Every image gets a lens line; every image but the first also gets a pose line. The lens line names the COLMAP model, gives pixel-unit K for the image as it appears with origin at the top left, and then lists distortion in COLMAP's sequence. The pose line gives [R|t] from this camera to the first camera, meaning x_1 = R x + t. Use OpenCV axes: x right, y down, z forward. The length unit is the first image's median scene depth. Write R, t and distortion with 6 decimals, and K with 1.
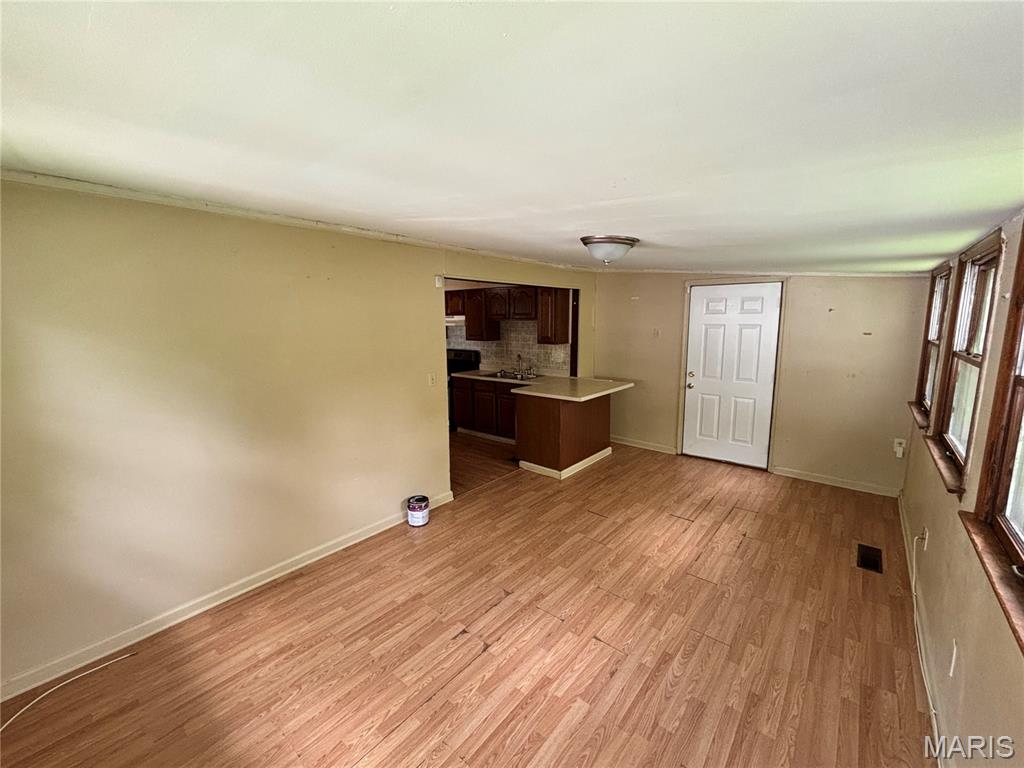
lens RADIAL K [[417.8, 0, 512.0], [0, 417.8, 384.0], [0, 0, 1]] dist [0.000486, -0.000262]
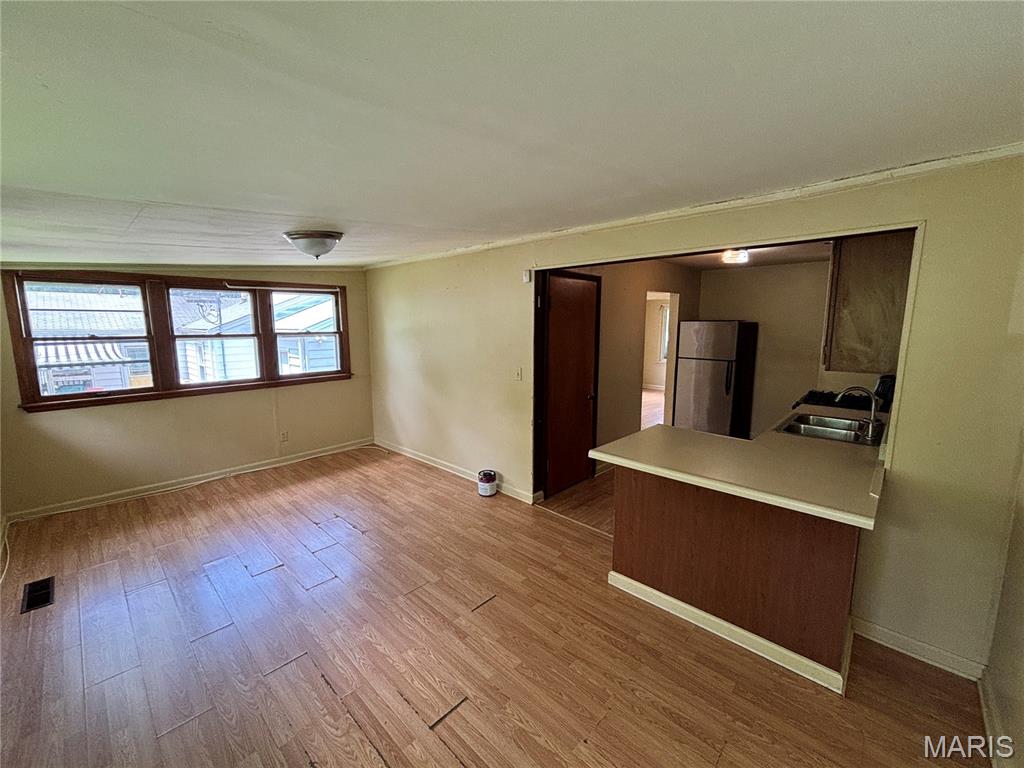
lens RADIAL K [[420.2, 0, 503.9], [0, 420.2, 380.7], [0, 0, 1]] dist [-0.000997, -0.000341]
pose [[-0.065634, 0.150888, -0.986370, 0.886605], [-0.156532, 0.974706, 0.159519, -0.162963], [0.985490, 0.164868, -0.040355, 1.083649]]
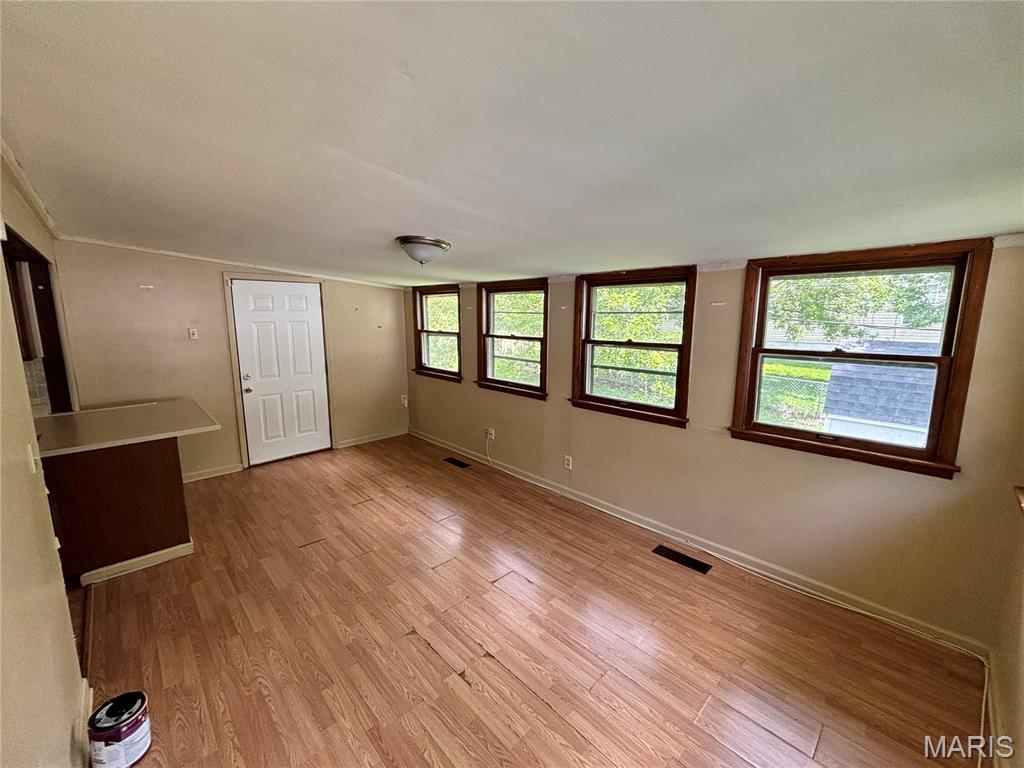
lens RADIAL K [[420.2, 0, 503.9], [0, 420.2, 380.7], [0, 0, 1]] dist [-0.000997, -0.000341]
pose [[0.113763, -0.152073, 0.981800, -0.596763], [0.154085, 0.978959, 0.133779, -0.076831], [-0.981487, 0.136061, 0.134801, 0.487436]]
